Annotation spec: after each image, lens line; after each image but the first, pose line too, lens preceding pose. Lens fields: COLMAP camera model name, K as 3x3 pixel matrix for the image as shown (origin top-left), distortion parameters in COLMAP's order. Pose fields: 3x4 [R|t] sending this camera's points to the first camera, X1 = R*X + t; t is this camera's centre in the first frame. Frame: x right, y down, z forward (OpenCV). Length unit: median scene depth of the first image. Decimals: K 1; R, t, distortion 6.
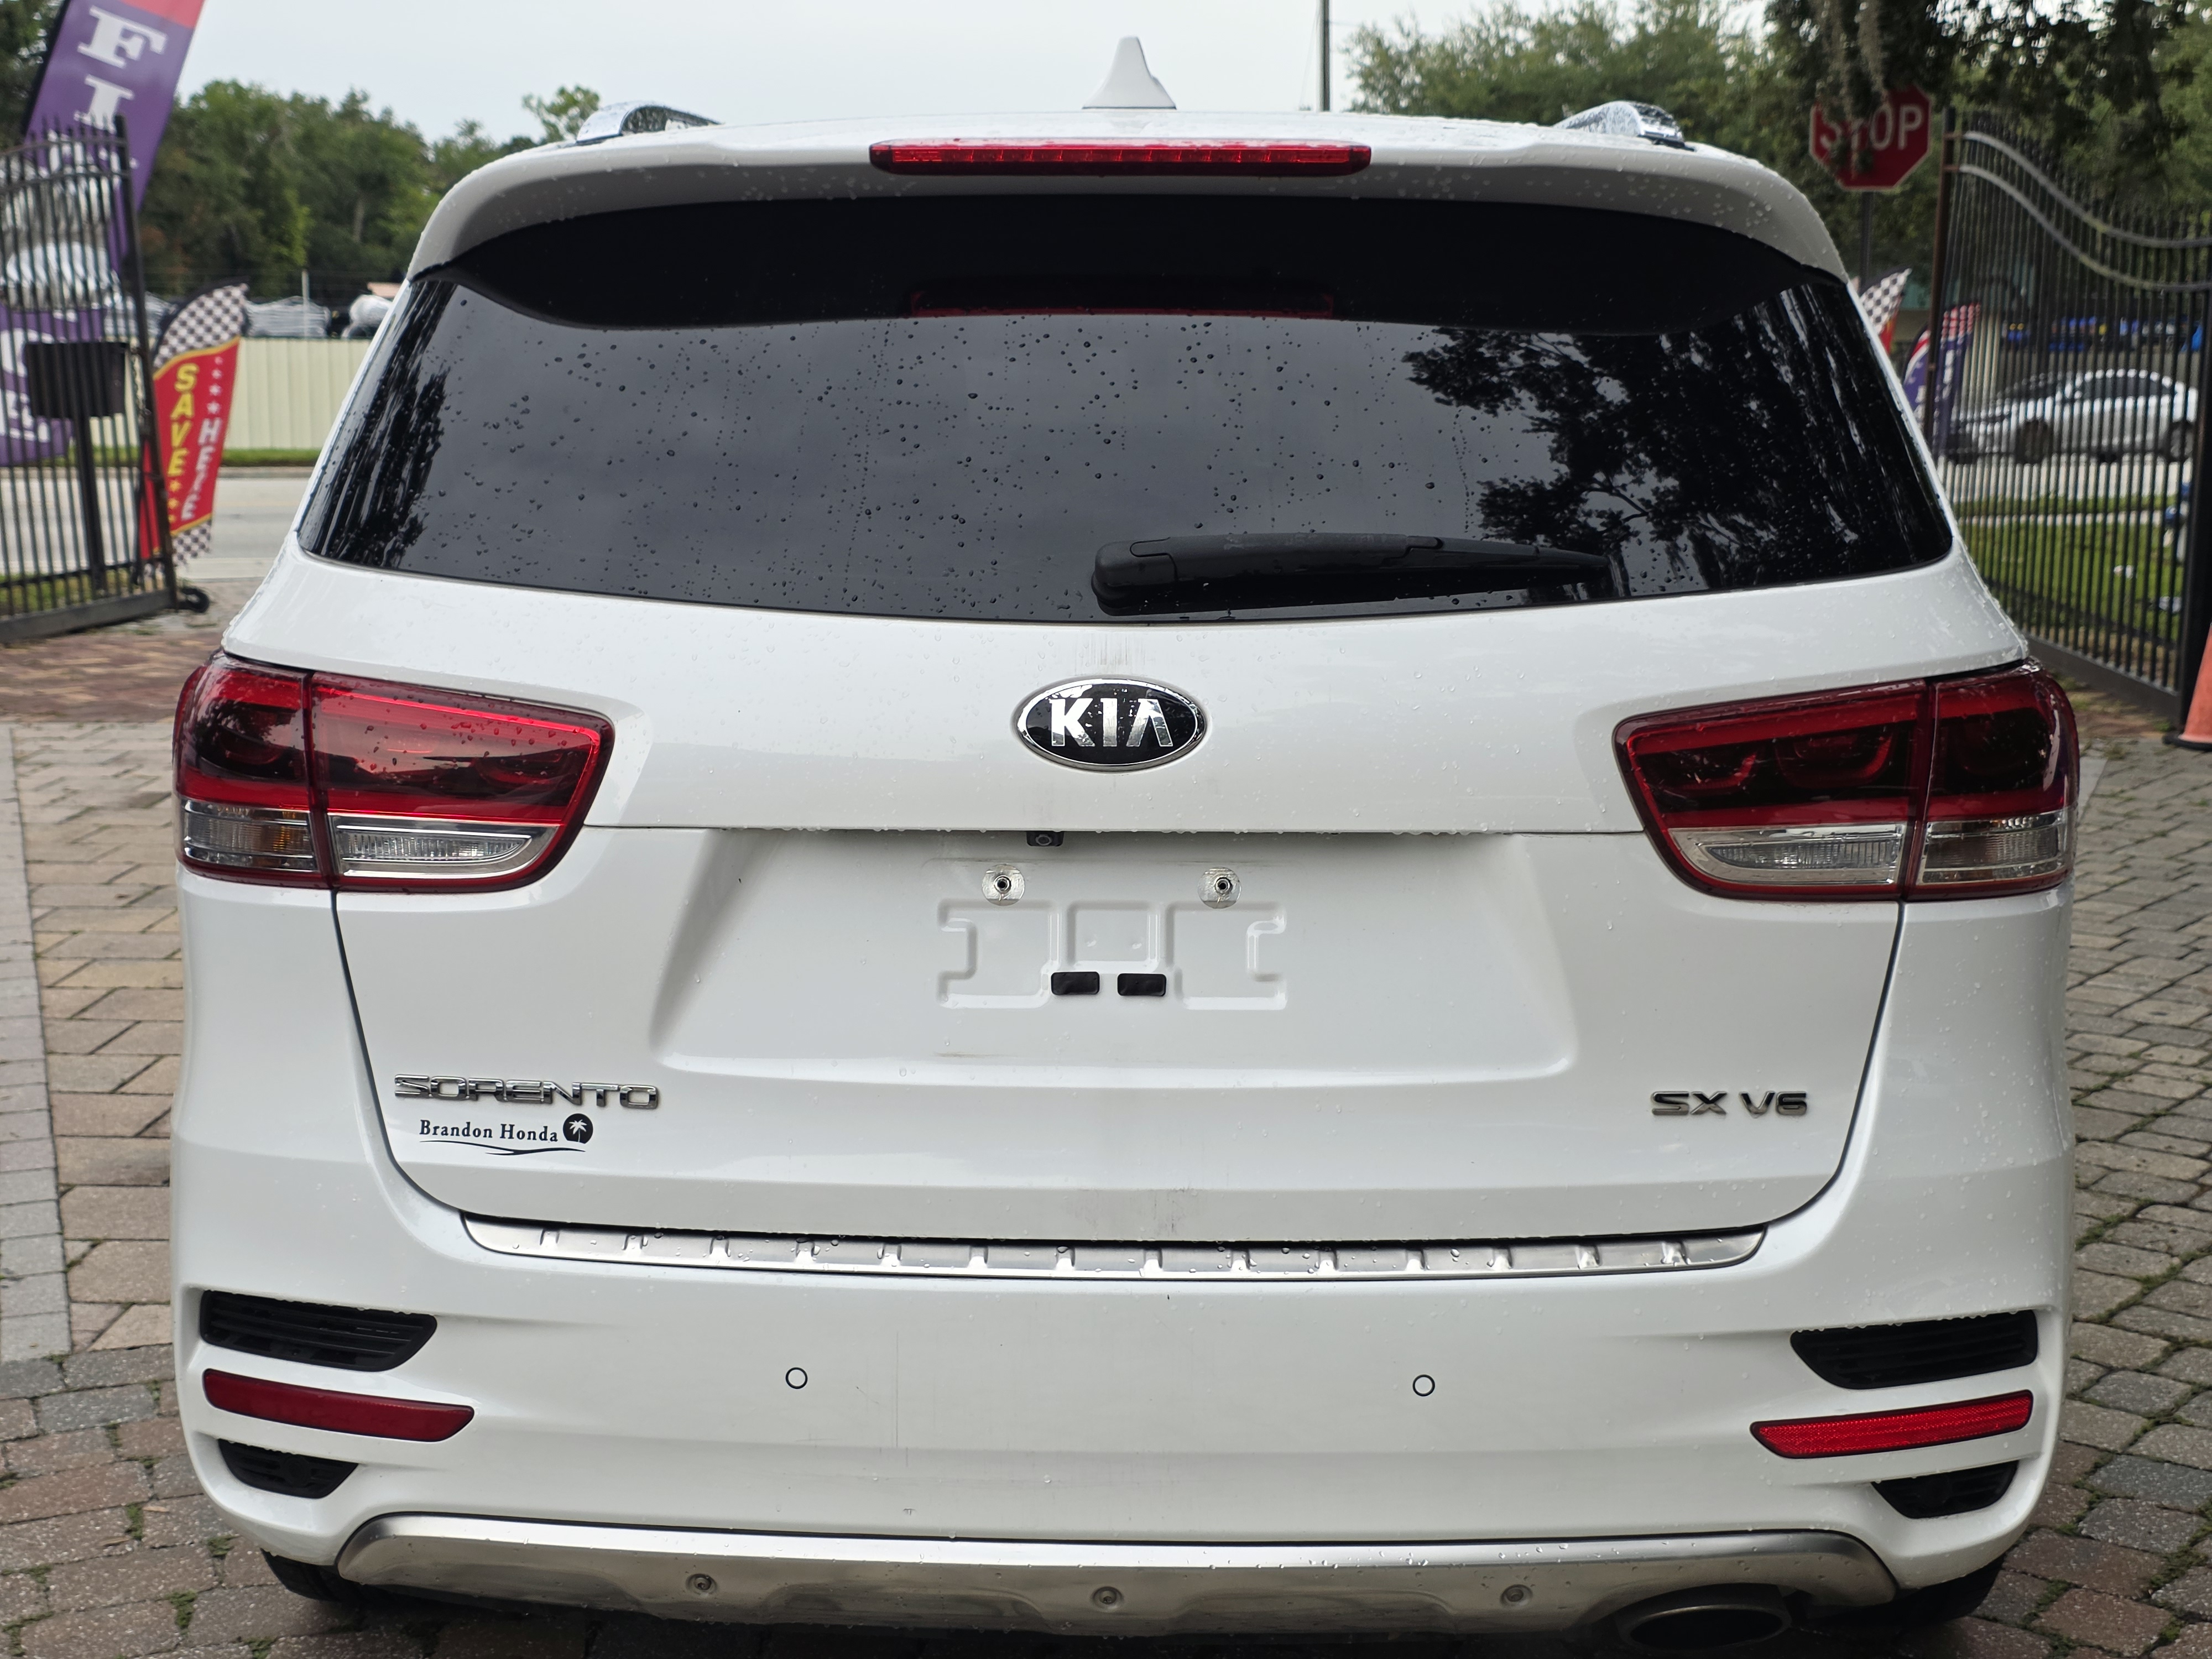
lens RADIAL K [[2884.9, 0, 1127.6], [0, 2884.9, 822.0], [0, 0, 1]] dist [0.149965, -0.395428]
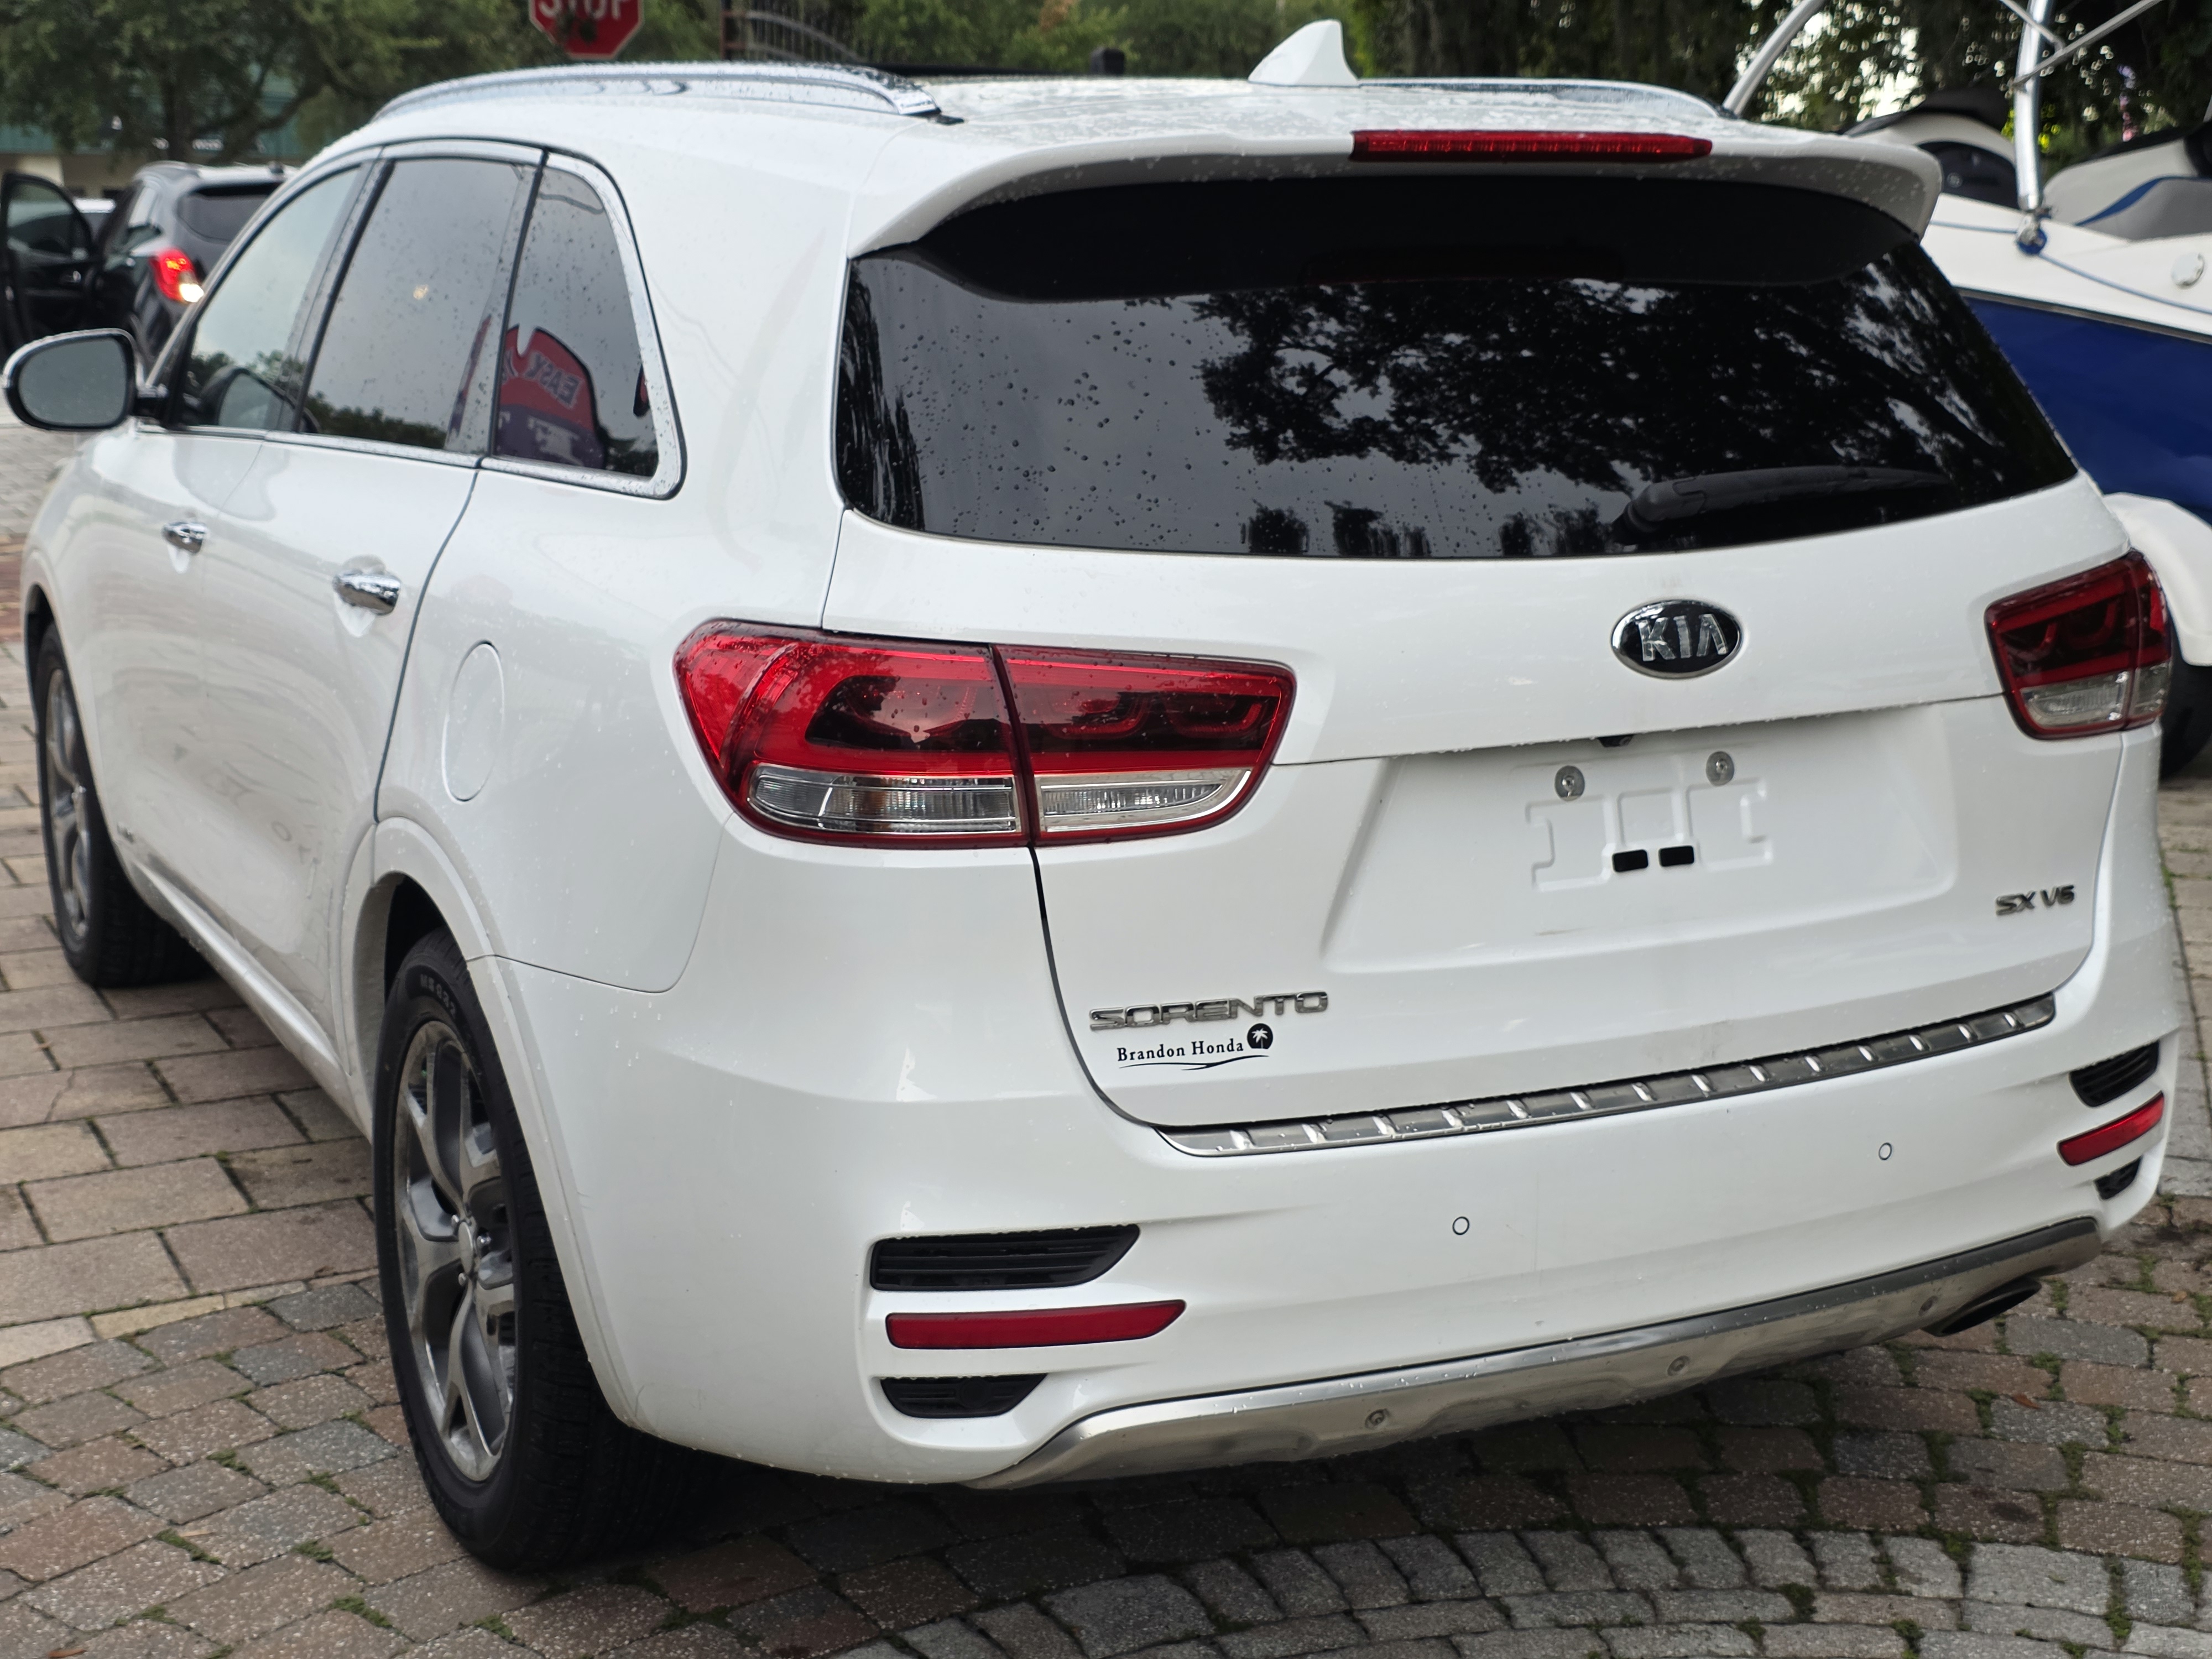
lens RADIAL K [[2922.6, 0, 1078.5], [0, 2922.6, 839.1], [0, 0, 1]] dist [0.141615, -0.301754]
pose [[0.885979, -0.101657, 0.452446, -0.748526], [0.078208, 0.994456, 0.070291, -0.054001], [-0.457083, -0.026892, 0.889017, 0.035397]]
